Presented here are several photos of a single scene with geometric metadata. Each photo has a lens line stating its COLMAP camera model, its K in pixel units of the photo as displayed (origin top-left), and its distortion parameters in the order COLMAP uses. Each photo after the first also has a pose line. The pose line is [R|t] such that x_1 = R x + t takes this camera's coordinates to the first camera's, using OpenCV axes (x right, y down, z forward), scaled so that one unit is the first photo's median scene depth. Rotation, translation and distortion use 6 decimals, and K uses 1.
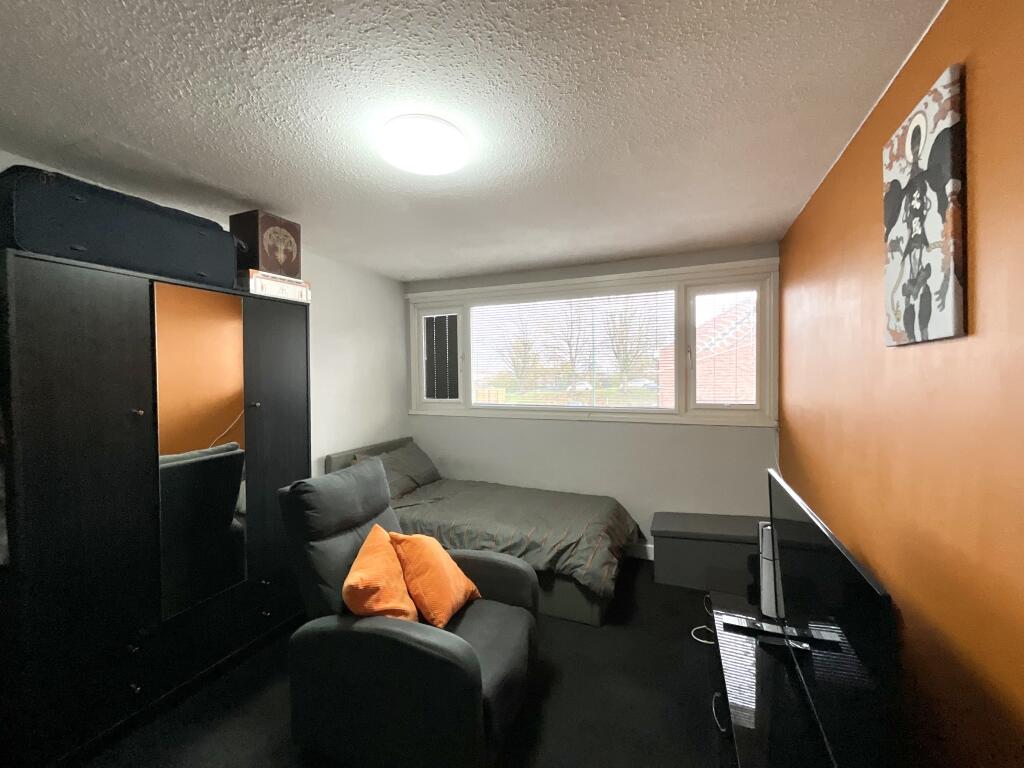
lens RADIAL K [[409.8, 0, 510.2], [0, 409.8, 382.3], [0, 0, 1]] dist [0.001767, -0.000507]
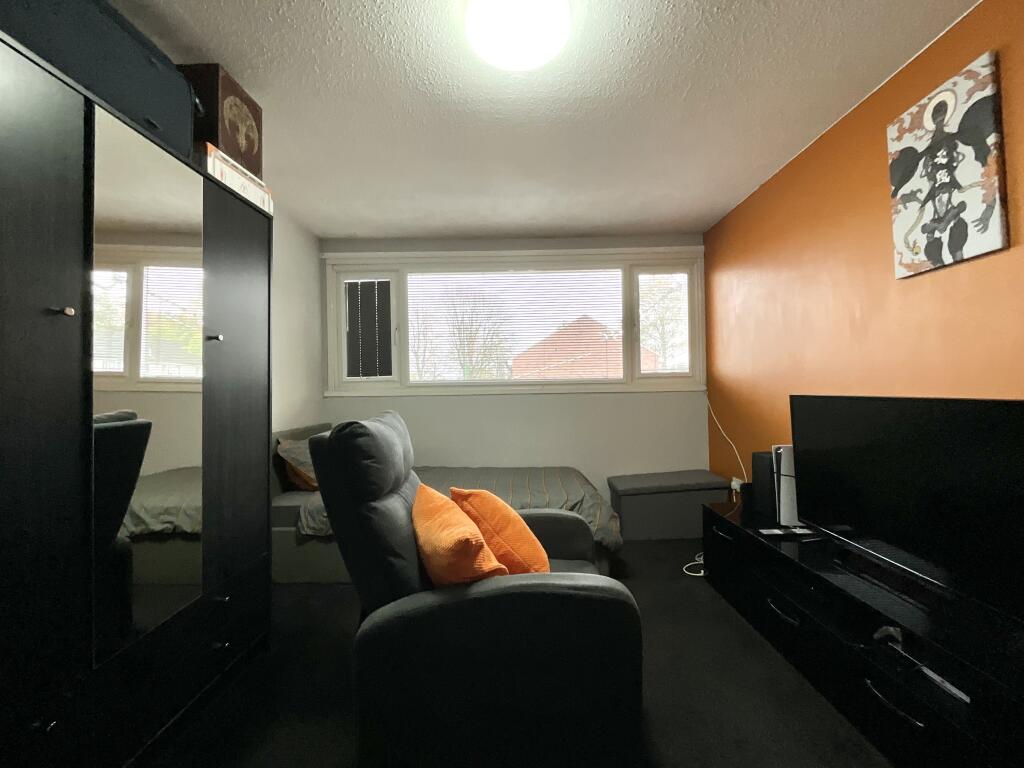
lens RADIAL K [[409.8, 0, 514.5], [0, 409.8, 379.0], [0, 0, 1]] dist [0.001767, -0.000507]
pose [[0.926964, 0.000737, 0.375149, -0.483986], [0.013576, 0.999277, -0.035509, 0.184525], [-0.374904, 0.038009, 0.926284, 0.203661]]
